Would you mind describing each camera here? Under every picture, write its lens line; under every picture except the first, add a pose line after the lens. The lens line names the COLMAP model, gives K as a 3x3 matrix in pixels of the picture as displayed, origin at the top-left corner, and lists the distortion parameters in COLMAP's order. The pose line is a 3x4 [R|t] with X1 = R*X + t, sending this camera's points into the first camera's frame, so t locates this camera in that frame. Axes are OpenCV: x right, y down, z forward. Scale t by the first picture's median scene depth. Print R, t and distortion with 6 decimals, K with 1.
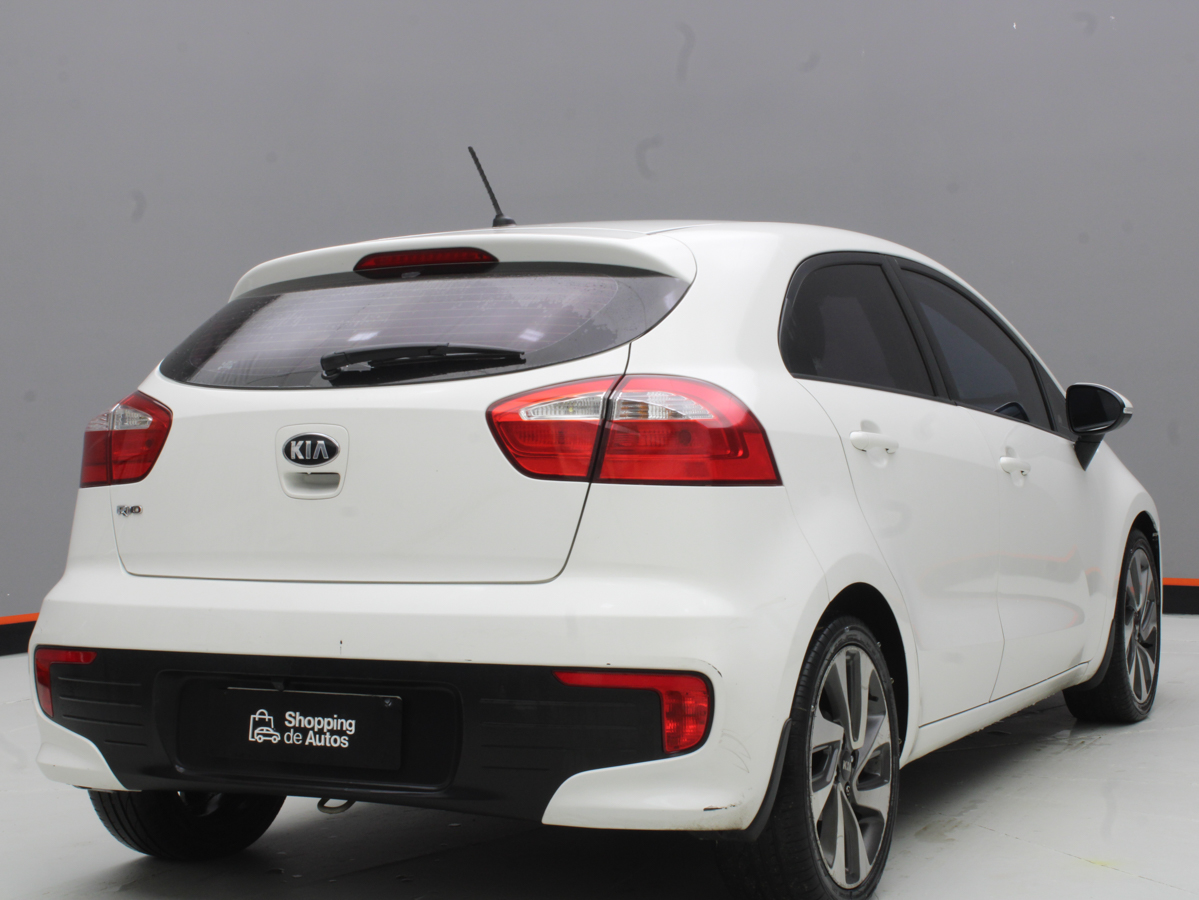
lens RADIAL K [[2099.8, 0, 600.5], [0, 2099.8, 456.6], [0, 0, 1]] dist [0.005470, 0.000000]
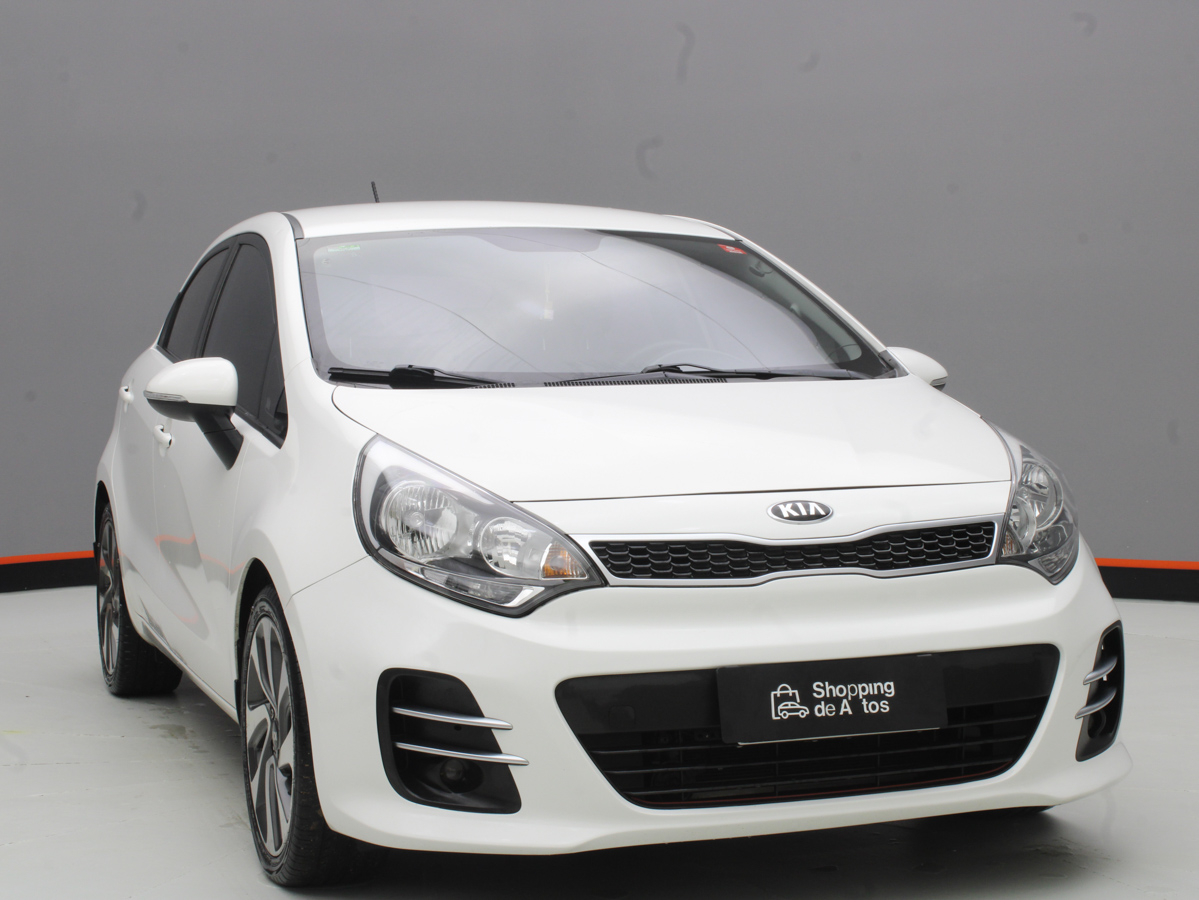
lens RADIAL K [[2247.6, 0, 596.0], [0, 2247.6, 451.1], [0, 0, 1]] dist [-0.058776, 0.000000]
pose [[-0.685955, 0.069422, -0.724324, 1.108504], [0.009393, 0.996200, 0.086584, -0.107015], [0.727583, 0.052590, -0.684001, 2.498284]]
